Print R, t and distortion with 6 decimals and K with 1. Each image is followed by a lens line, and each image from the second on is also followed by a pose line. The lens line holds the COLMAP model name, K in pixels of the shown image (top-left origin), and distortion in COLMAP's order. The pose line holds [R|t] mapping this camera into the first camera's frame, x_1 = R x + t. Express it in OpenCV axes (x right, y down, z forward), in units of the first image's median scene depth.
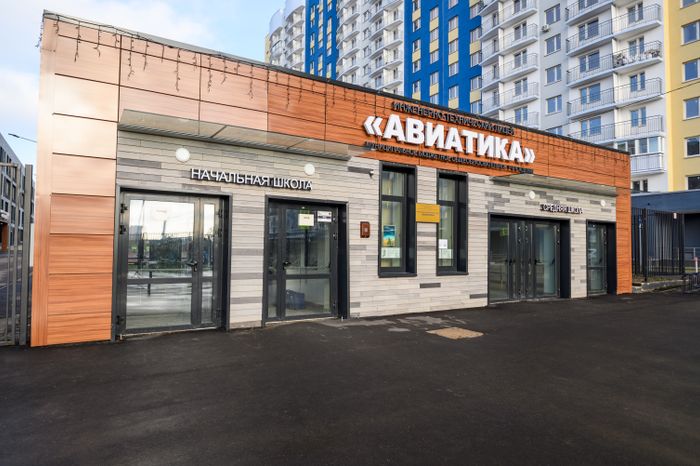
lens RADIAL K [[465.9, 0, 350.0], [0, 465.9, 233.0], [0, 0, 1]] dist [-0.003488, -0.000519]
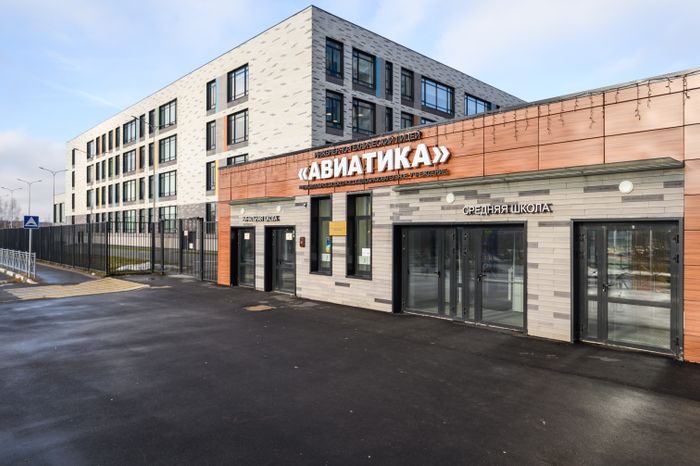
lens RADIAL K [[456.0, 0, 350.0], [0, 456.0, 233.0], [0, 0, 1]] dist [0.000305, -0.000032]
pose [[0.185184, -0.007042, -0.982679, 1.371351], [0.036008, 0.999351, -0.000376, -0.027220], [0.982044, -0.035314, 0.185317, 0.766984]]
